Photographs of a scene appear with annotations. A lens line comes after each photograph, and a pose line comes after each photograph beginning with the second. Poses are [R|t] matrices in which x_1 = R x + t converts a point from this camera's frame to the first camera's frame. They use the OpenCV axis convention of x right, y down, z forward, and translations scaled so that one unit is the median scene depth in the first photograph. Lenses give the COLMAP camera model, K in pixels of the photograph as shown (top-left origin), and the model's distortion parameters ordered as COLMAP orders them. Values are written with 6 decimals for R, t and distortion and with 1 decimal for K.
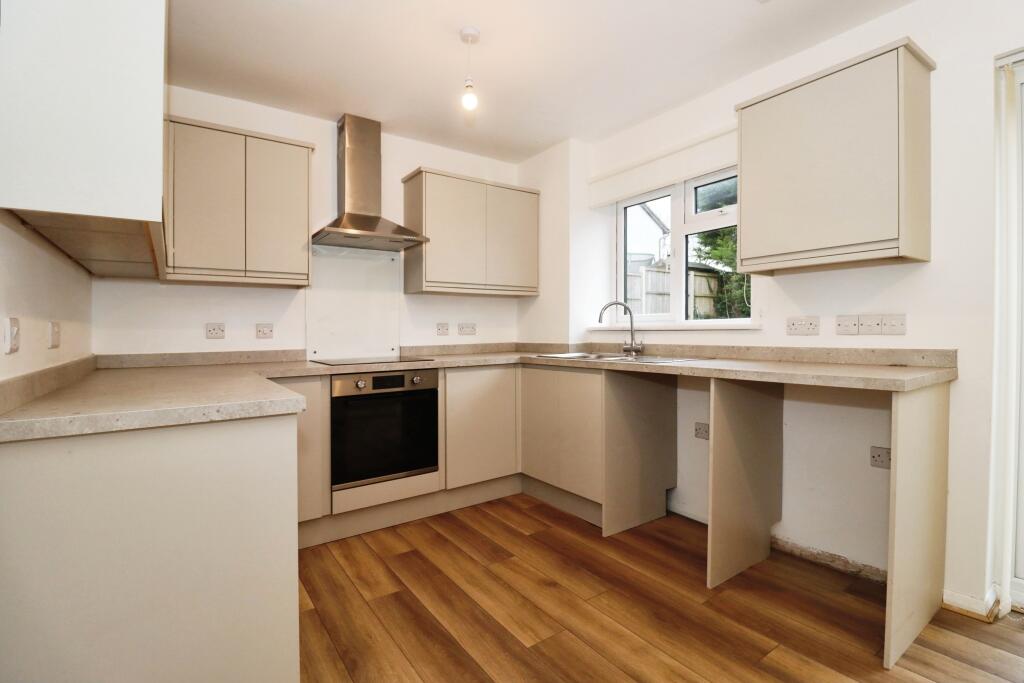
lens RADIAL K [[470.5, 0, 512.0], [0, 470.5, 341.5], [0, 0, 1]] dist [-0.000466, -0.010901]
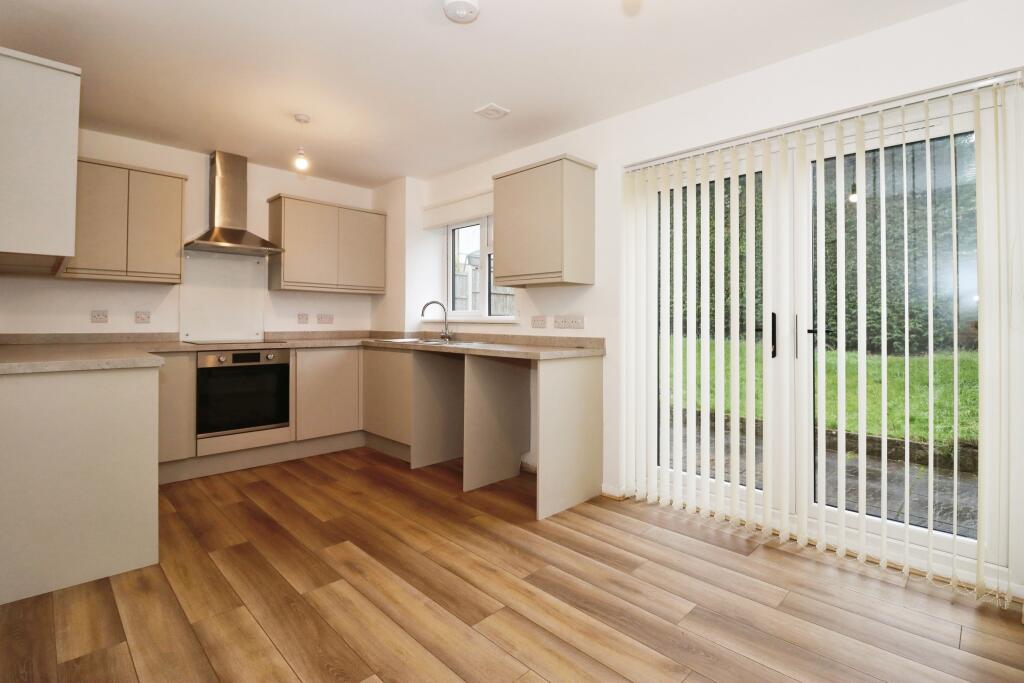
lens RADIAL K [[492.5, 0, 536.6], [0, 492.5, 333.1], [0, 0, 1]] dist [0.001429, -0.008393]
pose [[0.983676, 0.015585, 0.179274, 0.292468], [-0.015784, 0.999875, -0.000317, 0.003699], [-0.179256, -0.002518, 0.983799, -0.513400]]
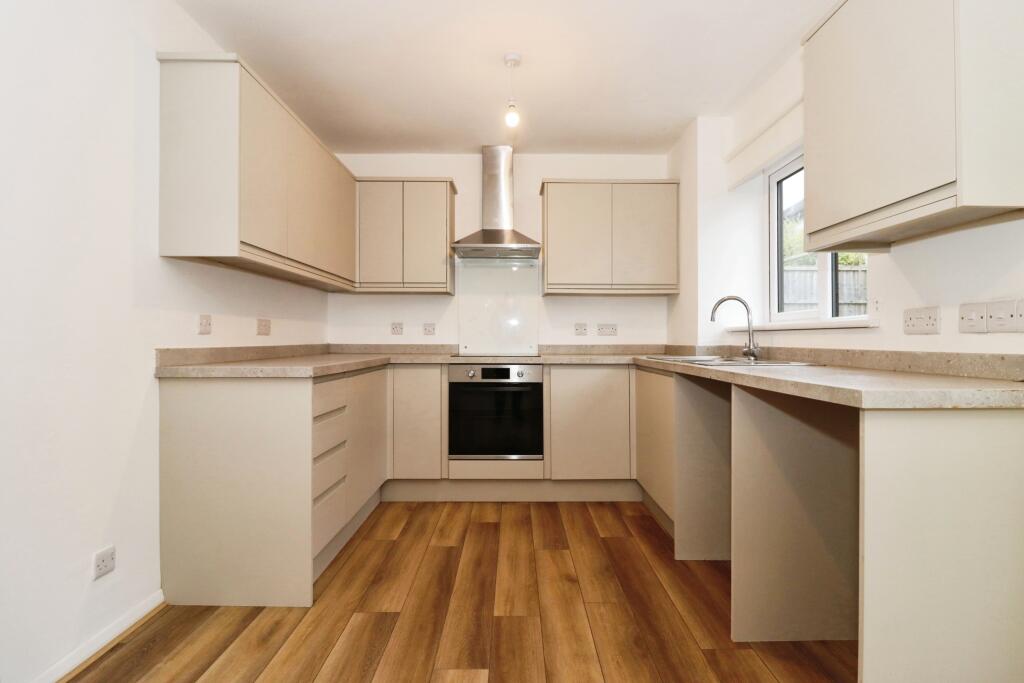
lens RADIAL K [[493.0, 0, 545.2], [0, 493.0, 345.5], [0, 0, 1]] dist [-0.018358, -0.000385]
pose [[0.819712, 0.020415, -0.572412, 0.518568], [-0.026458, 0.999647, -0.002238, 0.017402], [0.572164, 0.016980, 0.819963, 0.085679]]
